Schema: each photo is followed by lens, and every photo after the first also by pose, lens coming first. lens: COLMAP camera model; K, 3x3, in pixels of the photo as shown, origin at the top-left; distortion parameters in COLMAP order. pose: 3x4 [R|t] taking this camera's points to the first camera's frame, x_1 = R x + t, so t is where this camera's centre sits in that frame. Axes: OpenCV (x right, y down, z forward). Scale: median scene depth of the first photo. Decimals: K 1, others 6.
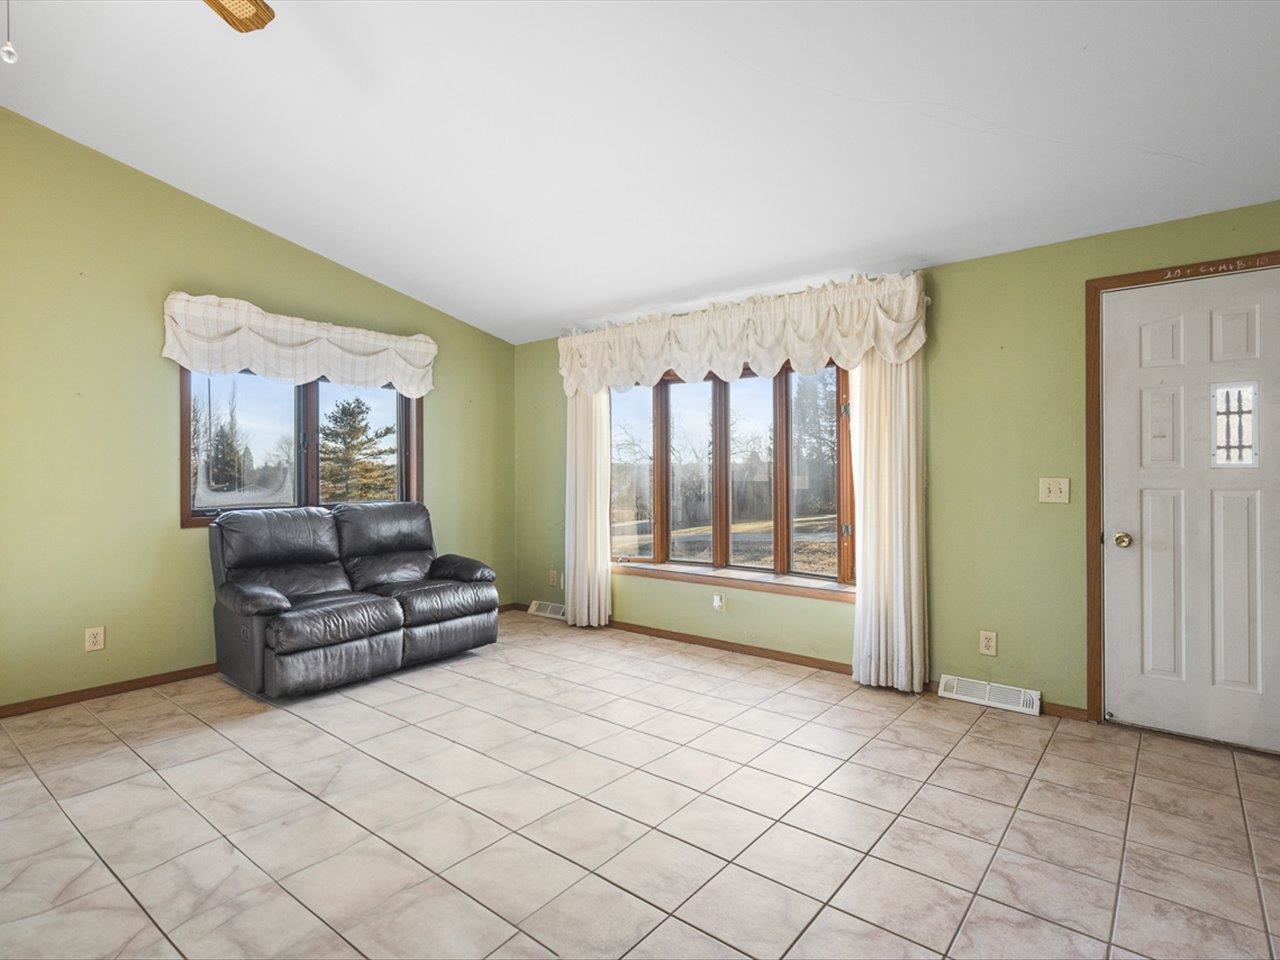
lens RADIAL K [[654.4, 0, 635.3], [0, 654.4, 473.1], [0, 0, 1]] dist [0.010736, -0.003575]
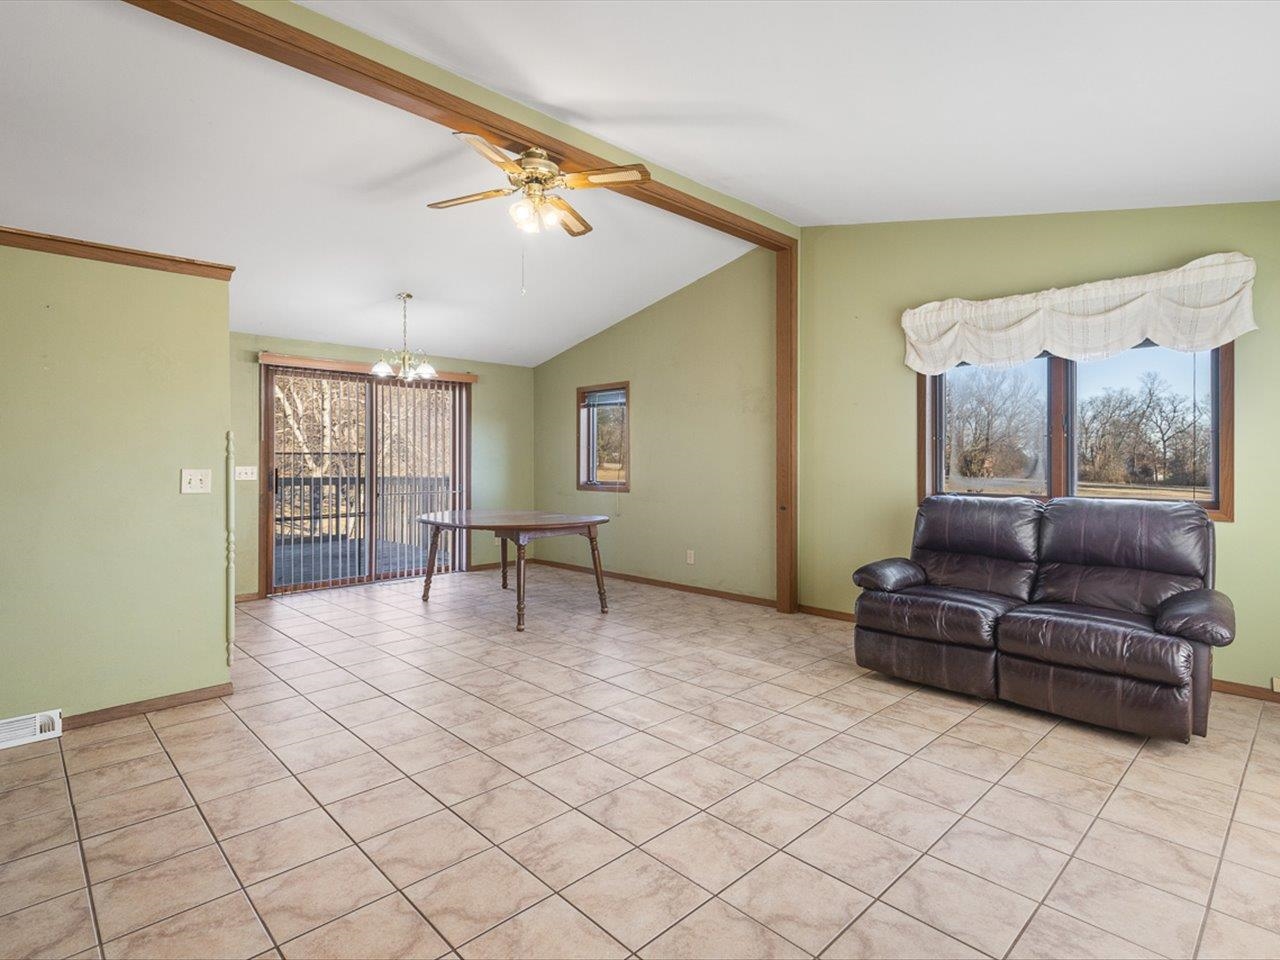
lens RADIAL K [[654.4, 0, 636.6], [0, 654.4, 461.9], [0, 0, 1]] dist [0.010736, -0.003575]
pose [[-0.132294, 0.006468, -0.991189, 0.535917], [-0.003669, 0.999969, 0.007015, -0.005010], [0.991204, 0.004565, -0.132266, 0.654437]]
